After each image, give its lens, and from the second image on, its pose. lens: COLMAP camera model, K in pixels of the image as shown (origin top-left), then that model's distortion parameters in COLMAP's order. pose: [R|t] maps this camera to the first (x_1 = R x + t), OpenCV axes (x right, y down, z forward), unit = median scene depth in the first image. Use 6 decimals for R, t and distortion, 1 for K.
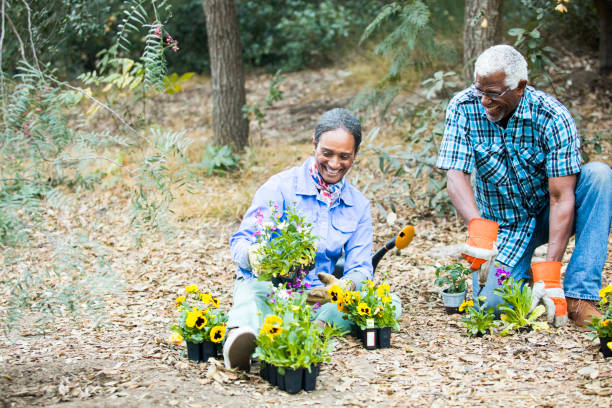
lens RADIAL K [[1313.6, 0, 306.1], [0, 1313.6, 203.8], [0, 0, 1]] dist [-0.268162, -0.061305]
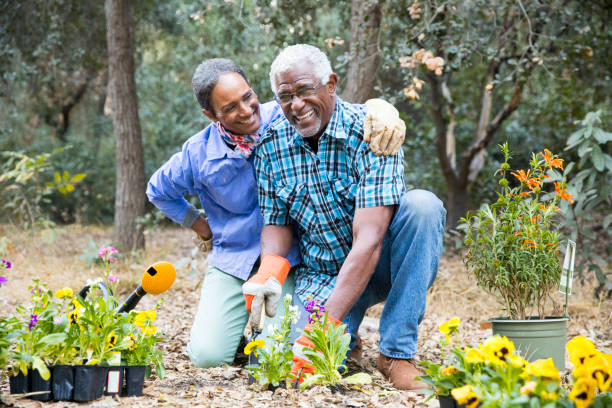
lens RADIAL K [[860.3, 0, 305.4], [0, 860.3, 205.3], [0, 0, 1]] dist [0.129034, 0.059009]
pose [[0.995185, 0.079724, 0.057012, 0.064840], [-0.068429, 0.981616, -0.178180, 0.047546], [-0.070169, 0.173420, 0.982345, 0.283343]]
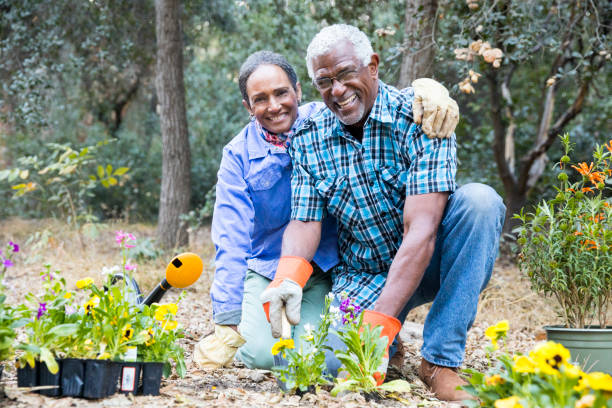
lens RADIAL K [[874.7, 0, 306.4], [0, 874.7, 203.6], [0, 0, 1]] dist [0.122269, 0.010026]
pose [[0.994511, 0.104575, -0.003478, 0.071447], [-0.103482, 0.978108, -0.180545, 0.048452], [-0.015478, 0.179914, 0.983560, 0.302183]]
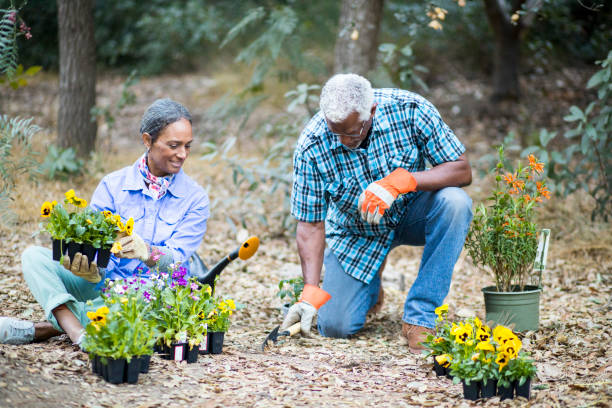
lens RADIAL K [[1539.8, 0, 306.2], [0, 1539.8, 204.2], [0, 0, 1]] dist [-0.049815, -1.021461]
pose [[0.993183, 0.069720, 0.093420, 0.005339], [-0.067503, 0.997362, -0.026690, 0.013120], [-0.095034, 0.020201, 0.995269, -0.092028]]
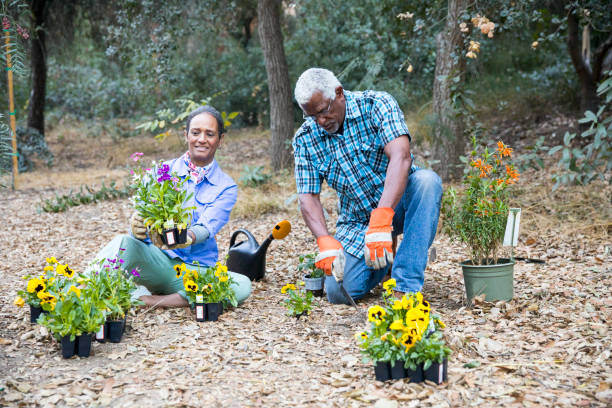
lens RADIAL K [[812.8, 0, 305.7], [0, 812.8, 206.3], [0, 0, 1]] dist [0.108446, 0.043652]
pose [[0.985678, 0.045826, -0.162296, 0.139843], [-0.048568, 0.998736, -0.012966, 0.008006], [0.161496, 0.020662, 0.986657, 0.165771]]
